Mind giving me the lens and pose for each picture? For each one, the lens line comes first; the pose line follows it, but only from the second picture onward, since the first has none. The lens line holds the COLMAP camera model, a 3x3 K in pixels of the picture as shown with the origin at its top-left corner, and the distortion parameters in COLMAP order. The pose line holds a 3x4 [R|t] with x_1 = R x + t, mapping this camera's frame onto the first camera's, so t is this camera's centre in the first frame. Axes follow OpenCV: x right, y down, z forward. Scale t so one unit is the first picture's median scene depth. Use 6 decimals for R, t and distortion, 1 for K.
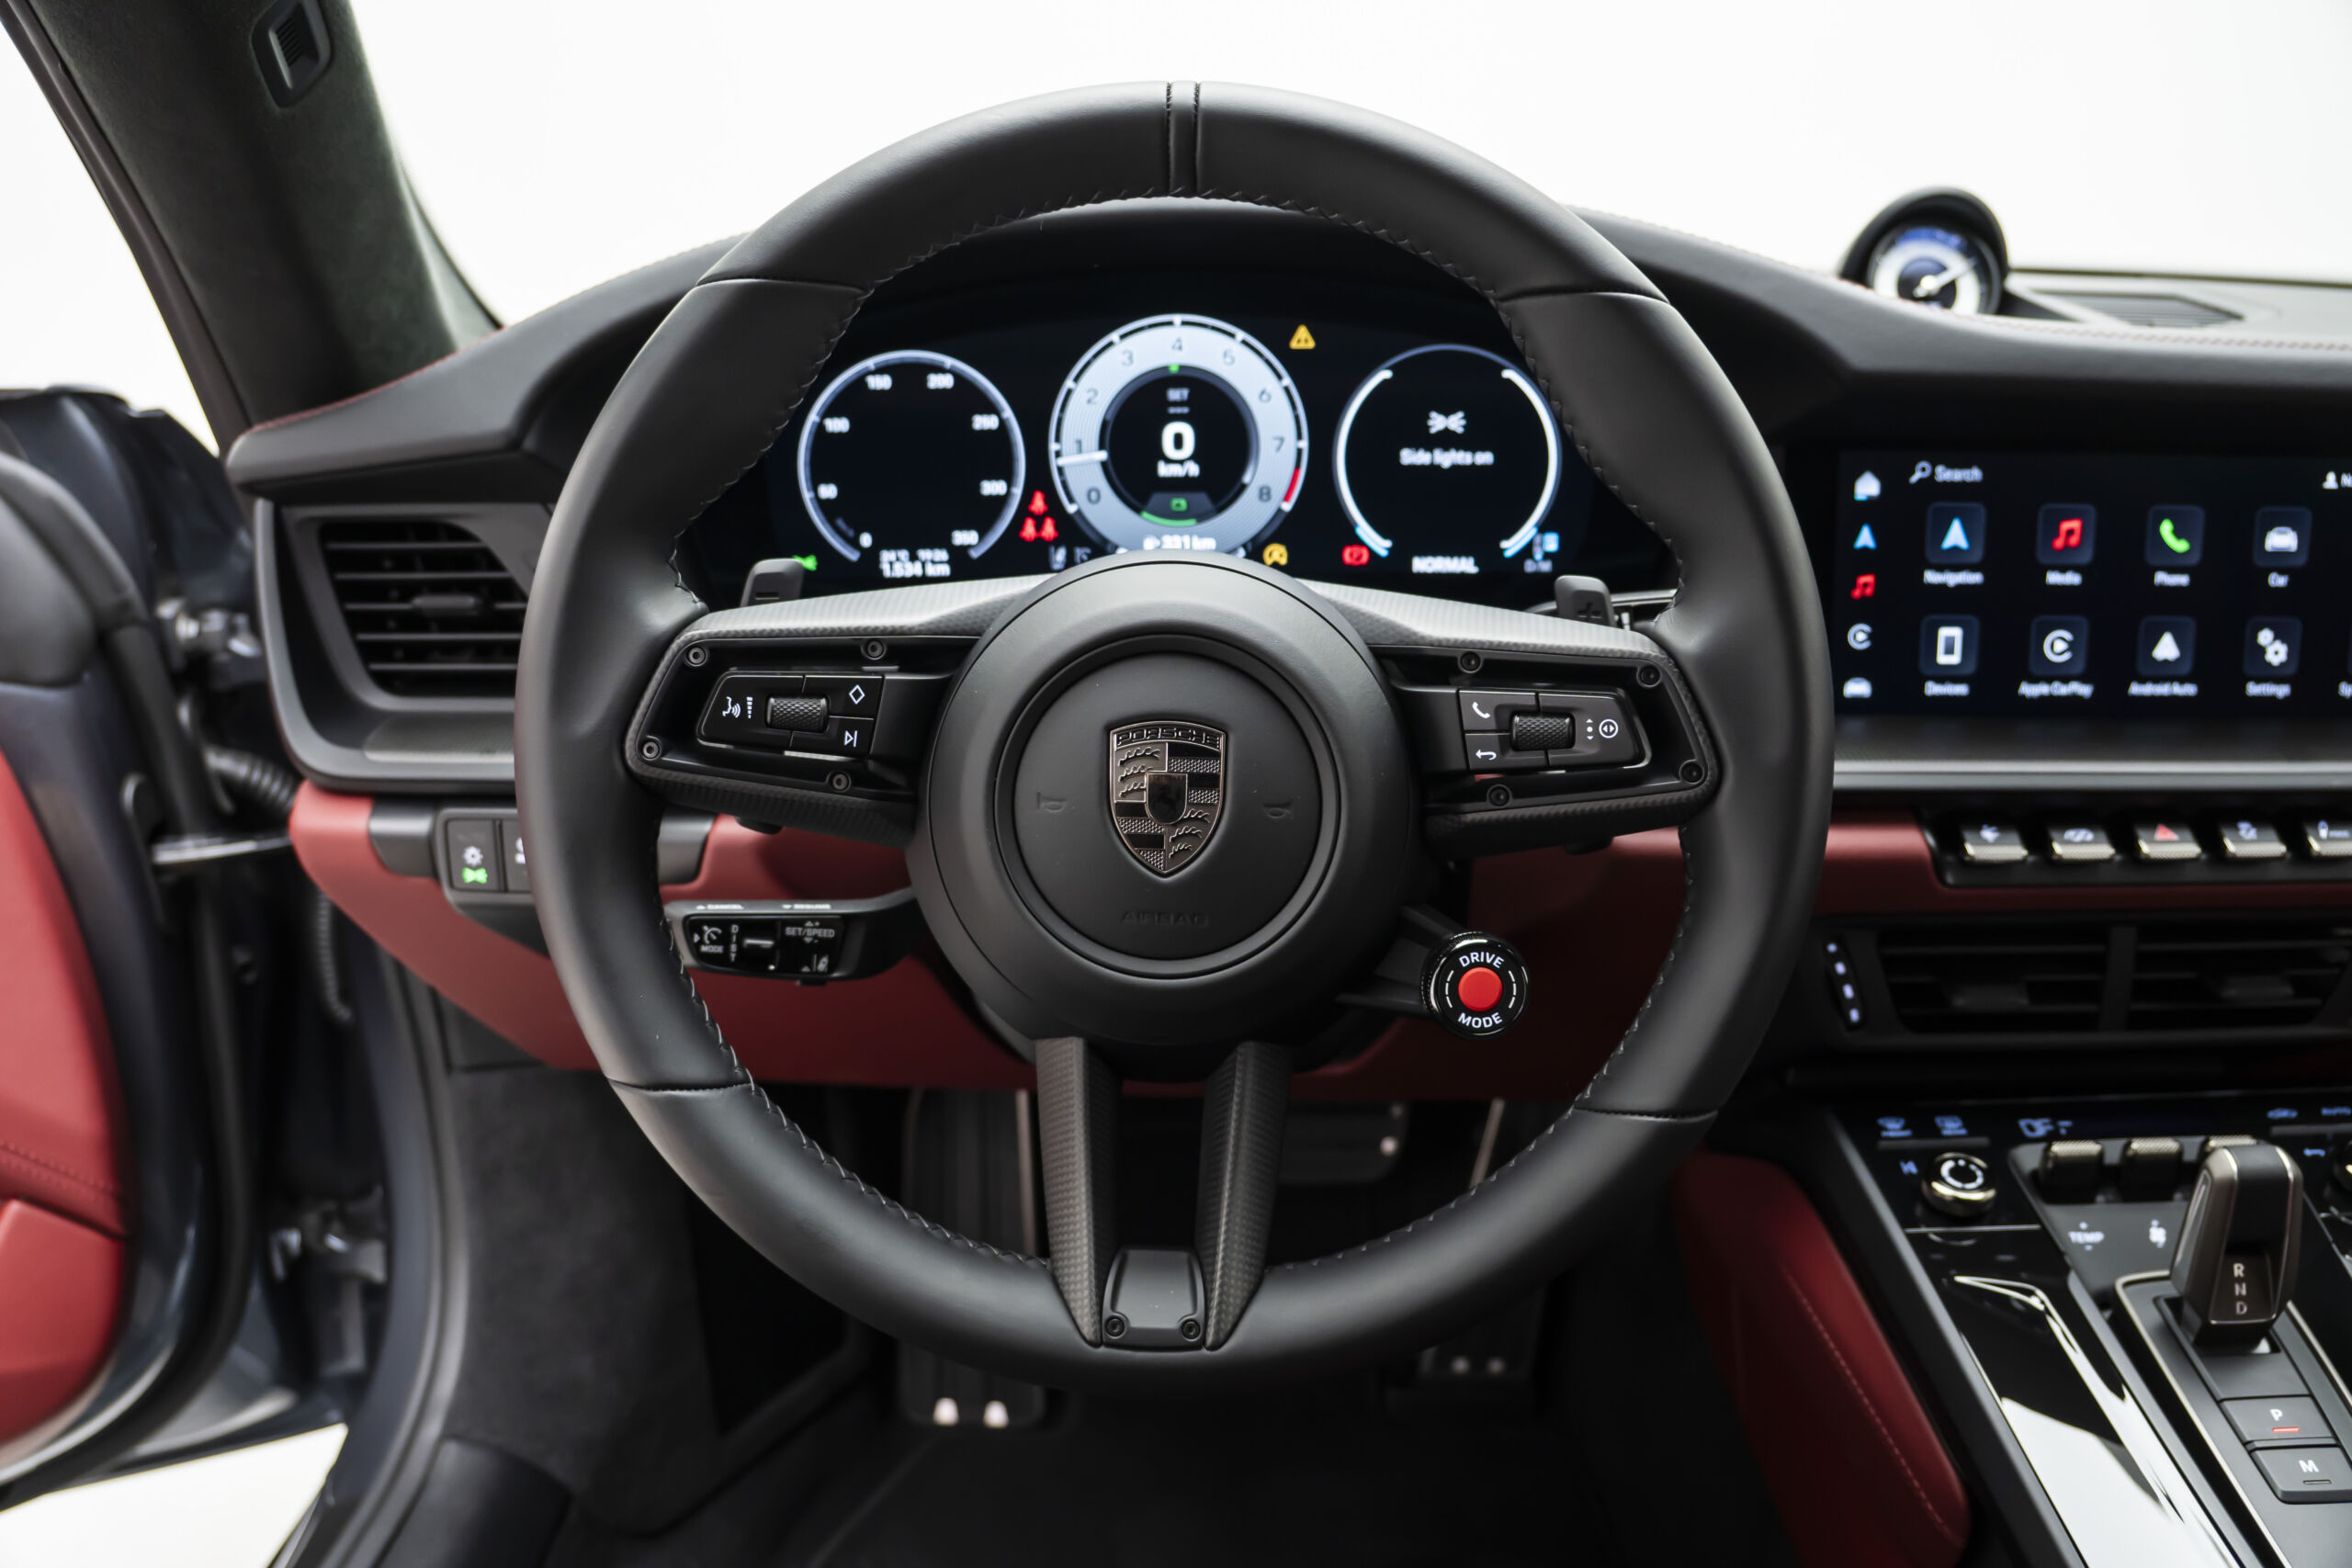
lens RADIAL K [[1905.7, 0, 1176.0], [0, 1905.7, 784.0], [0, 0, 1]] dist [-0.195028, 0.107650]
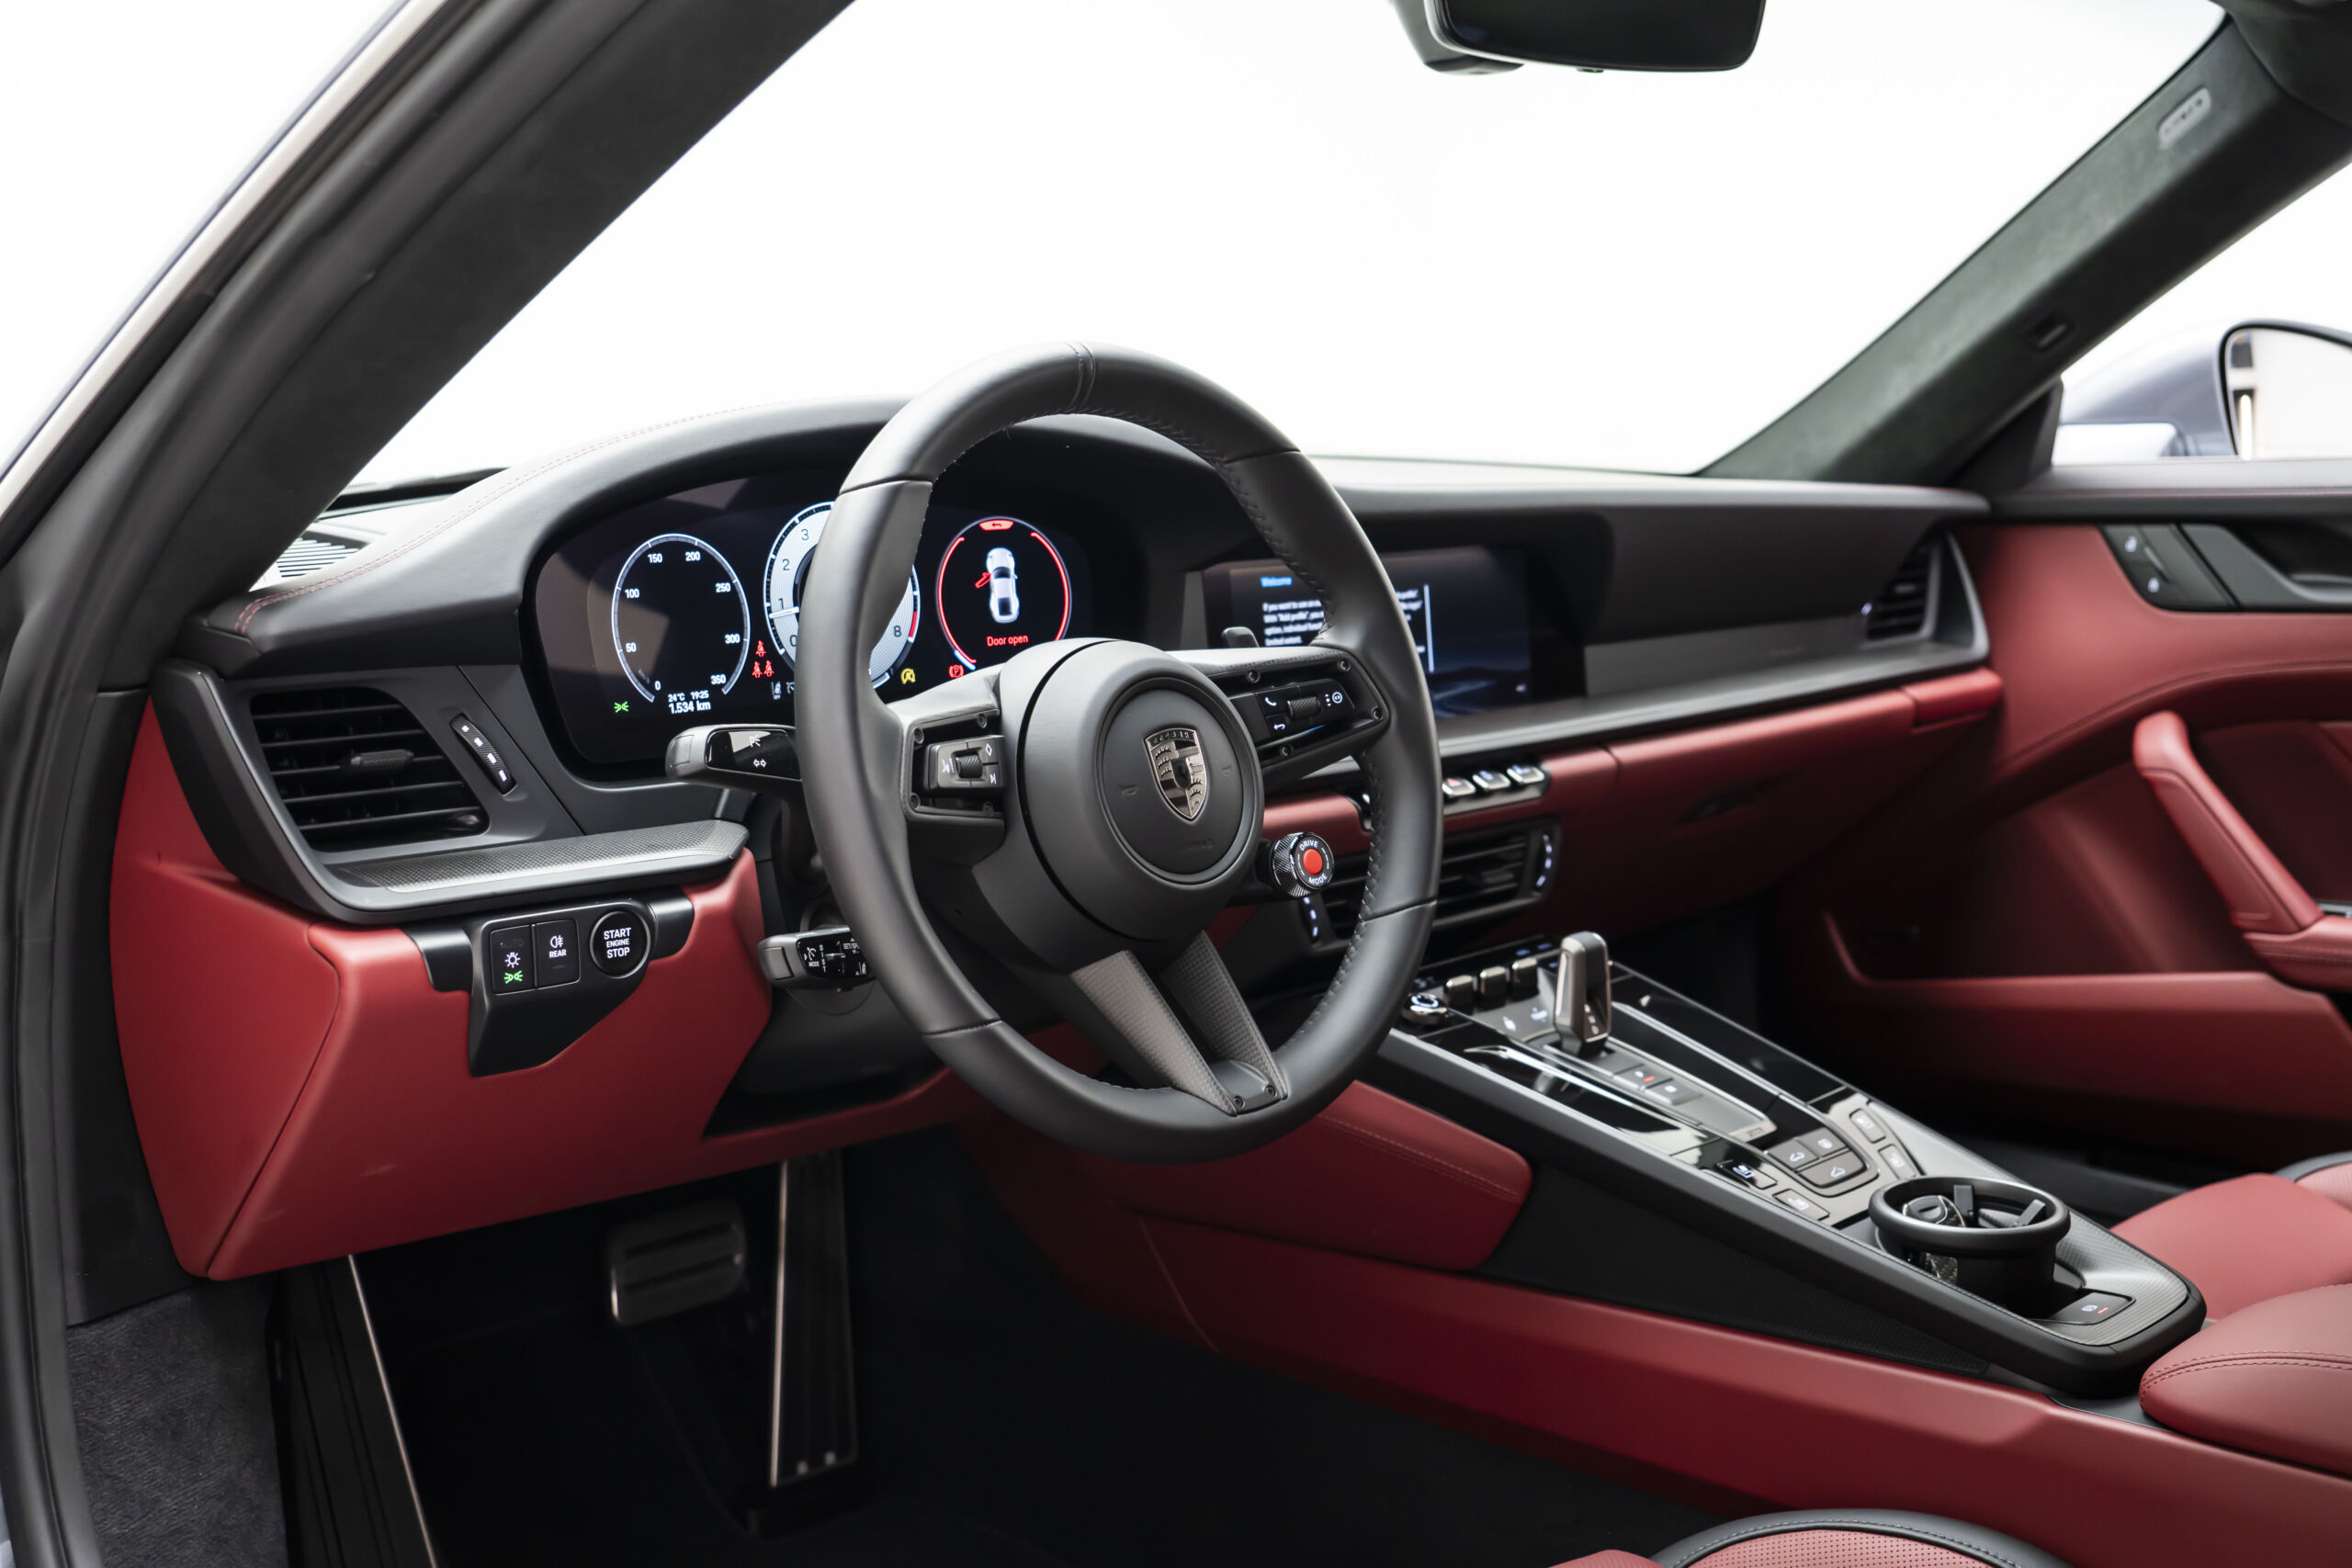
lens RADIAL K [[2517.3, 0, 1176.0], [0, 2517.3, 784.0], [0, 0, 1]] dist [-0.050748, 0.008949]
pose [[0.696734, -0.101166, 0.710160, -1.144037], [0.207729, 0.976040, -0.064760, 0.114370], [-0.686593, 0.192641, 0.701056, -0.383080]]
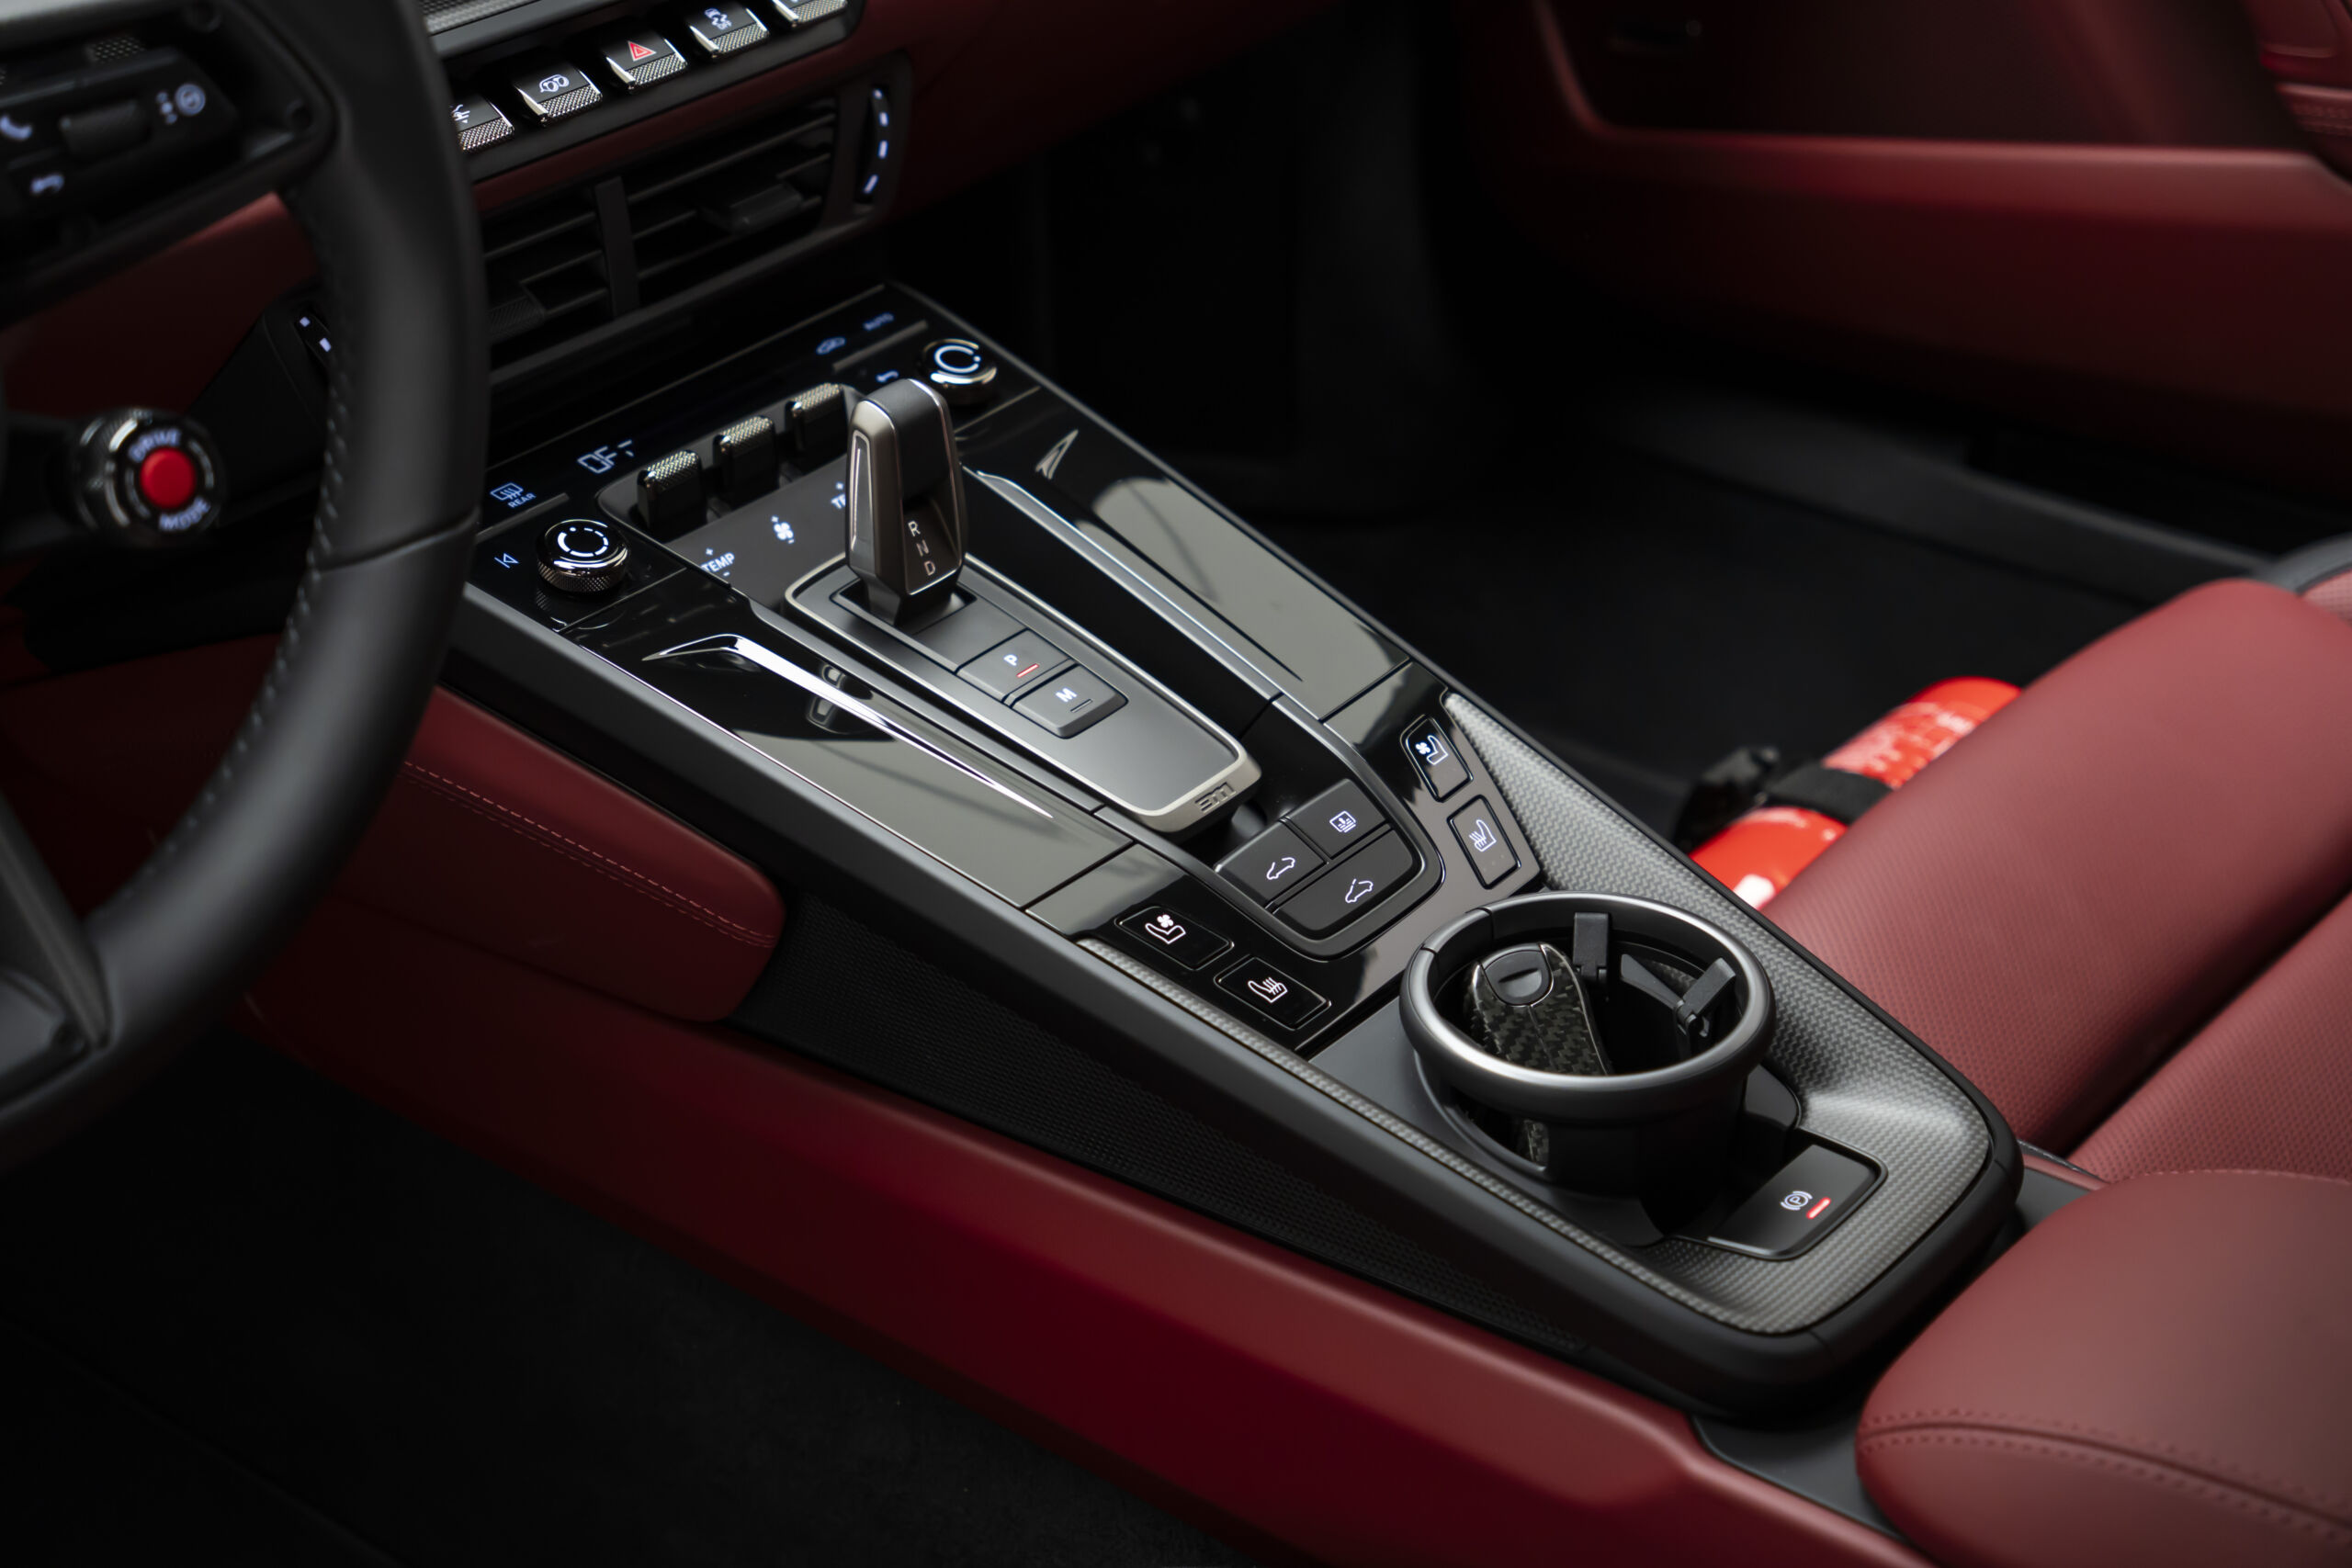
lens RADIAL K [[3730.0, 0, 1137.2], [0, 3730.0, 883.4], [0, 0, 1]] dist [0.160451, 0.205500]
pose [[0.625187, -0.408948, 0.664758, -0.525751], [0.232450, 0.910646, 0.341601, -0.142503], [-0.745056, -0.059041, 0.664383, -0.260852]]
